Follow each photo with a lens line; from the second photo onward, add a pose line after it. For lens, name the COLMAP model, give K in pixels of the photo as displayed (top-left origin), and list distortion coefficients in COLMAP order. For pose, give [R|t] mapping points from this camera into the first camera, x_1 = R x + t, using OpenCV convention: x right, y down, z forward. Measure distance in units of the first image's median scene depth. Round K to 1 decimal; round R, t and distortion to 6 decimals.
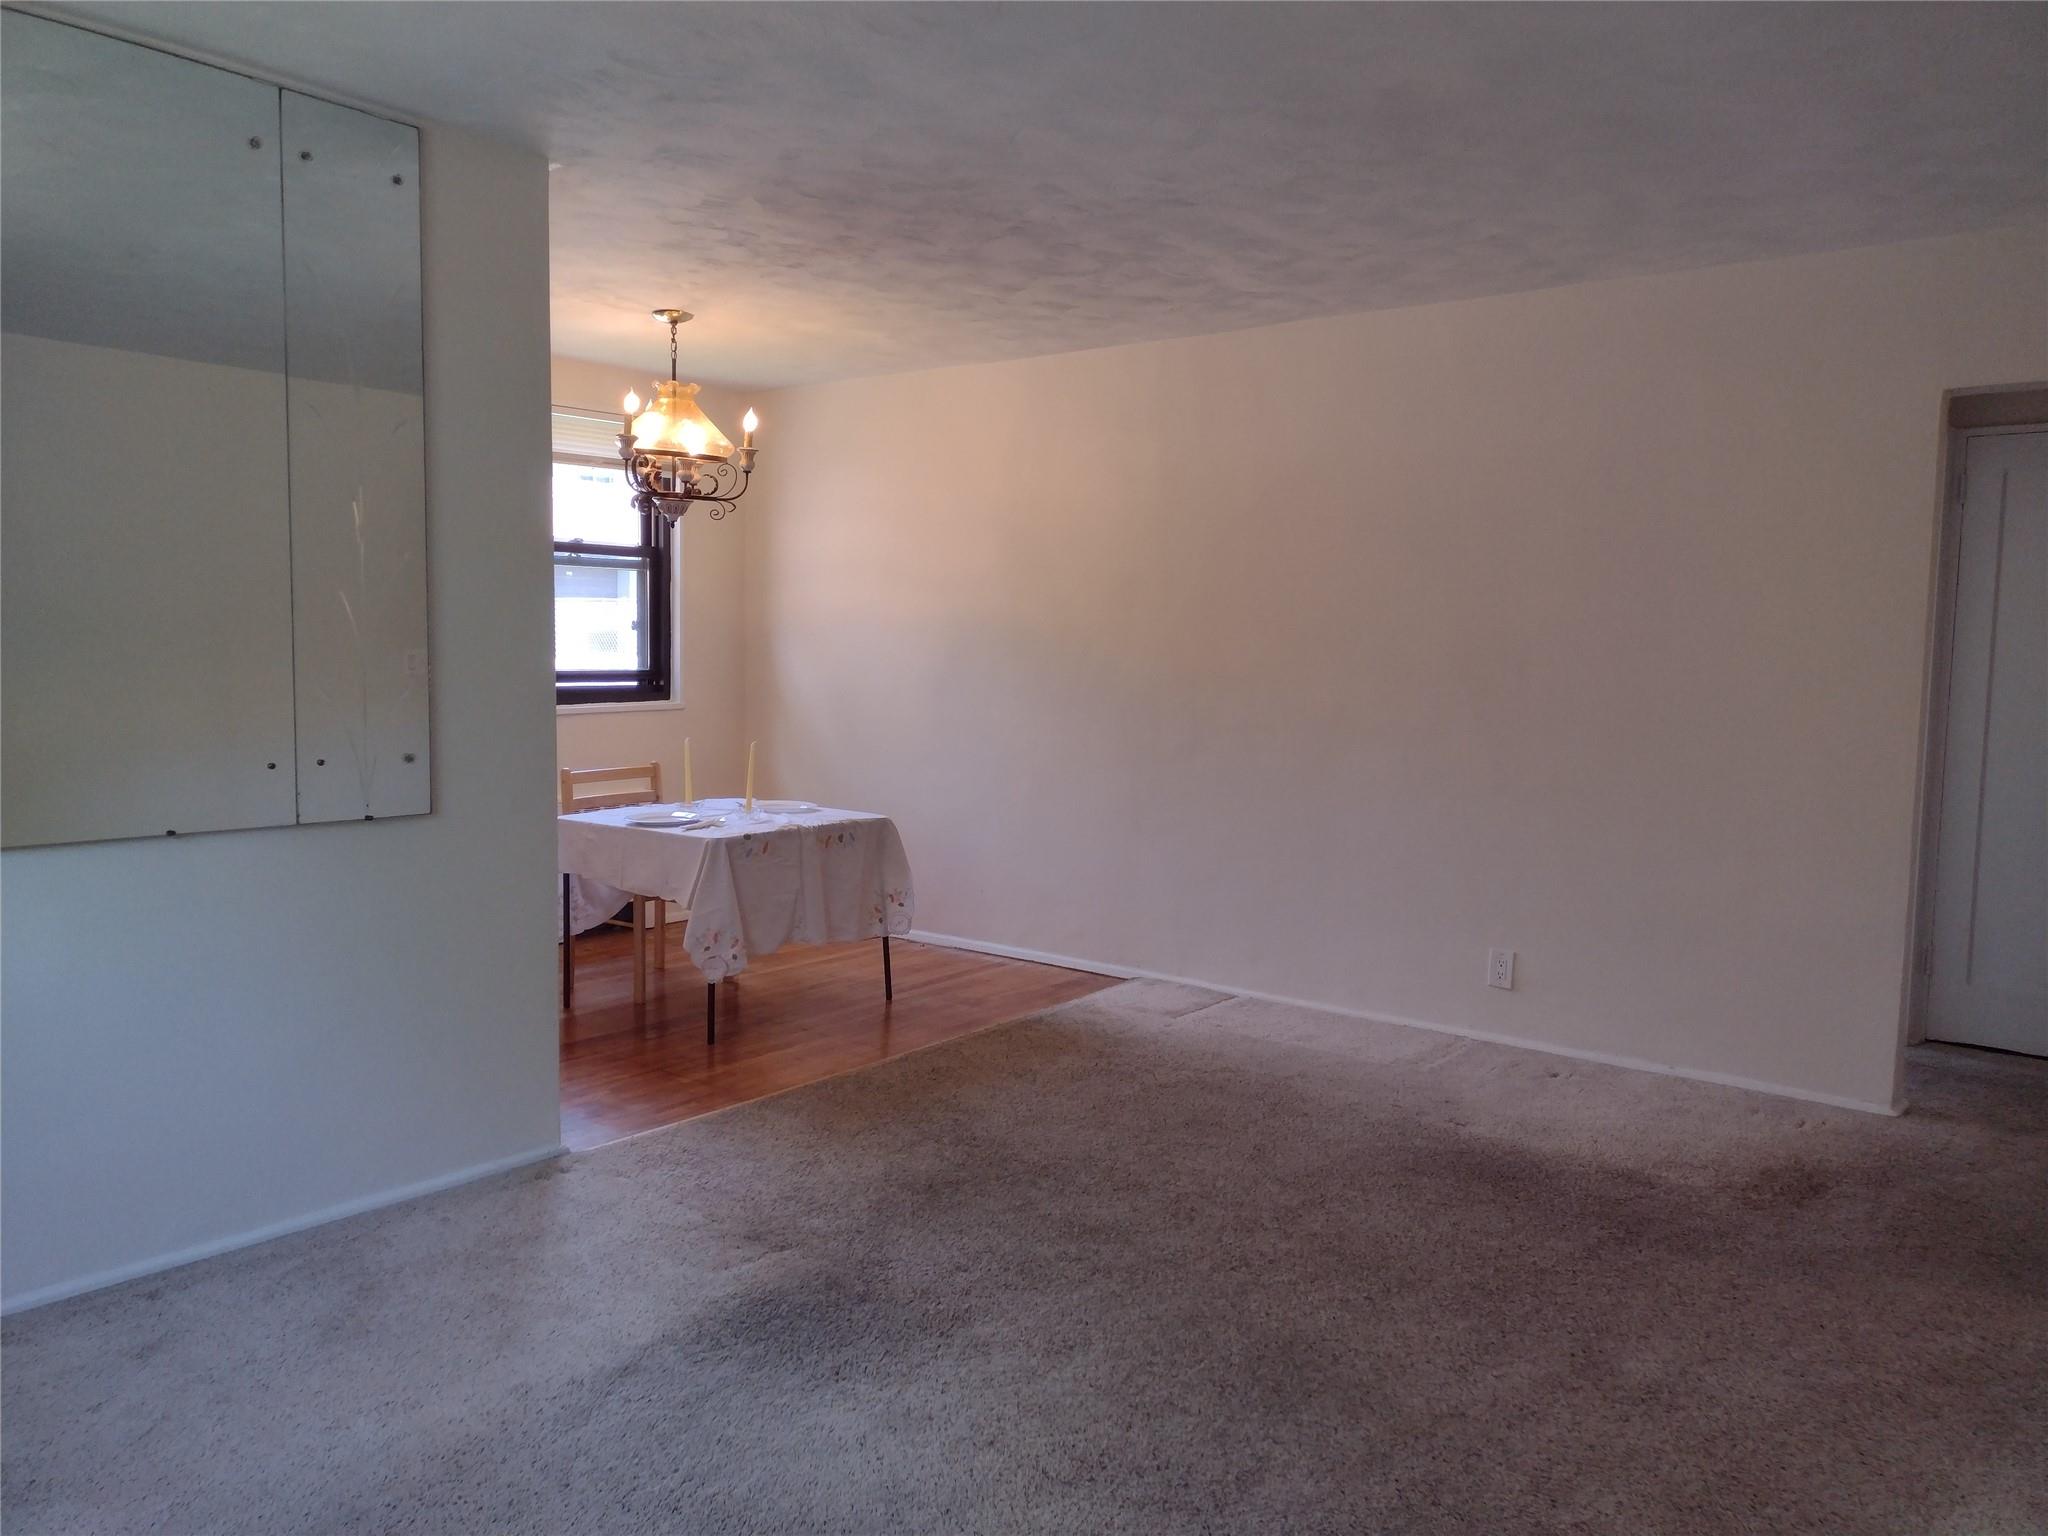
lens RADIAL K [[1513.0, 0, 1007.1], [0, 1513.0, 775.7], [0, 0, 1]] dist [0.157777, -0.270198]
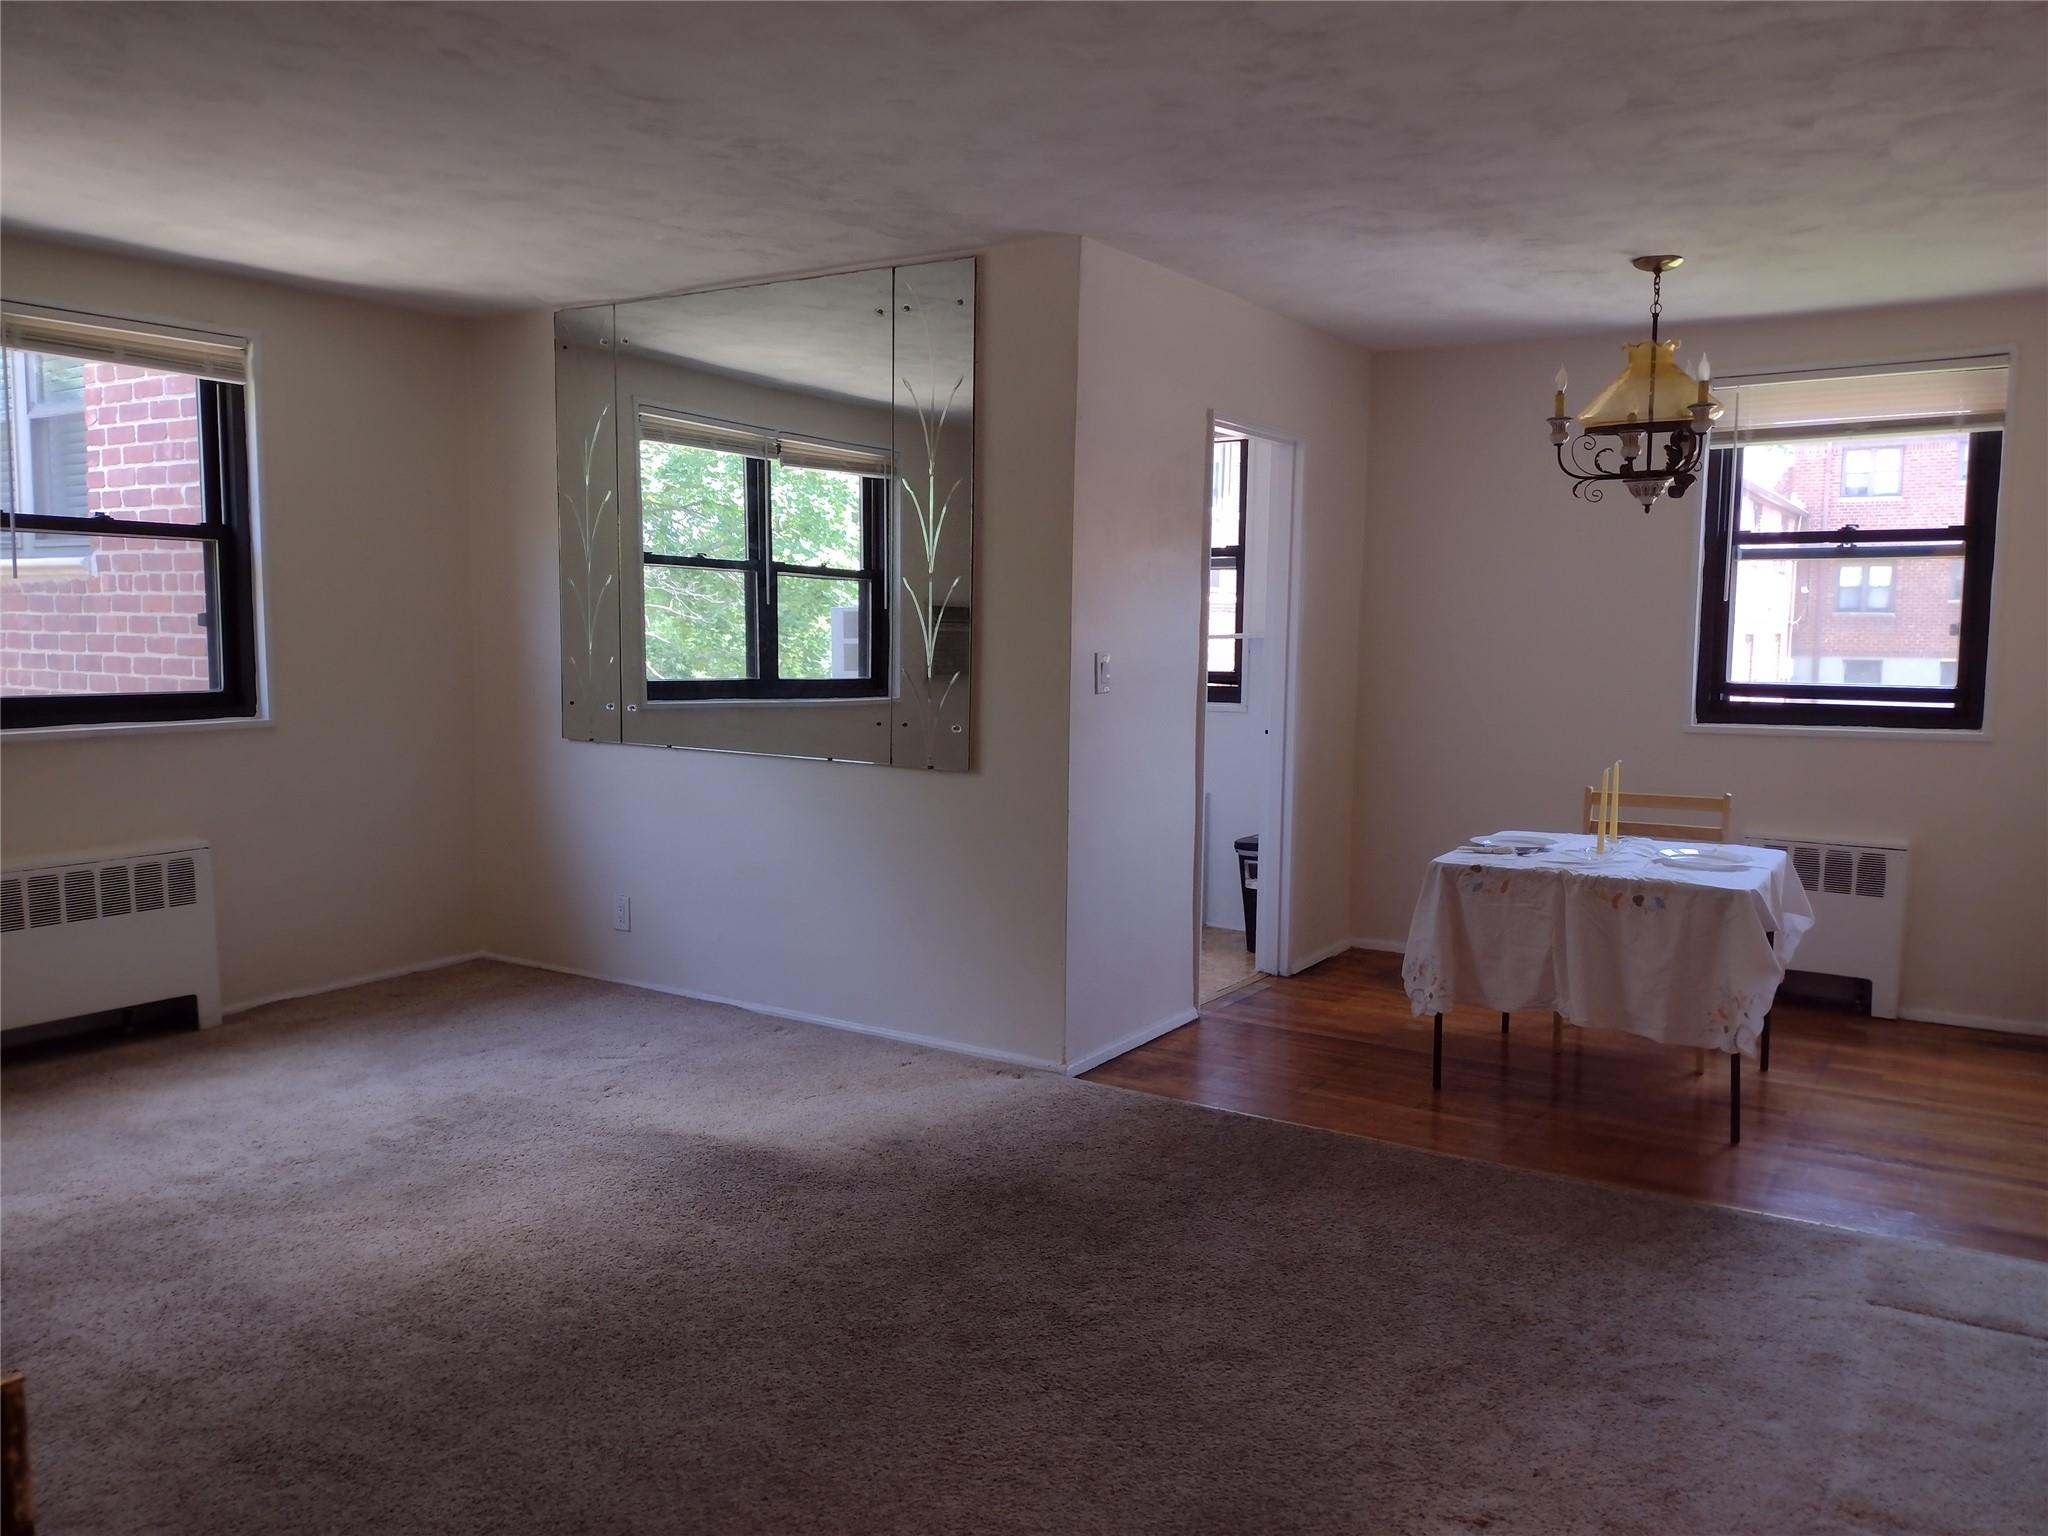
lens RADIAL K [[1513.0, 0, 1007.1], [0, 1513.0, 775.7], [0, 0, 1]] dist [0.157777, -0.270198]
pose [[0.099990, 0.078494, -0.991887, 0.710553], [-0.096213, 0.992975, 0.068881, -0.049633], [0.990326, 0.088545, 0.106840, 0.673826]]
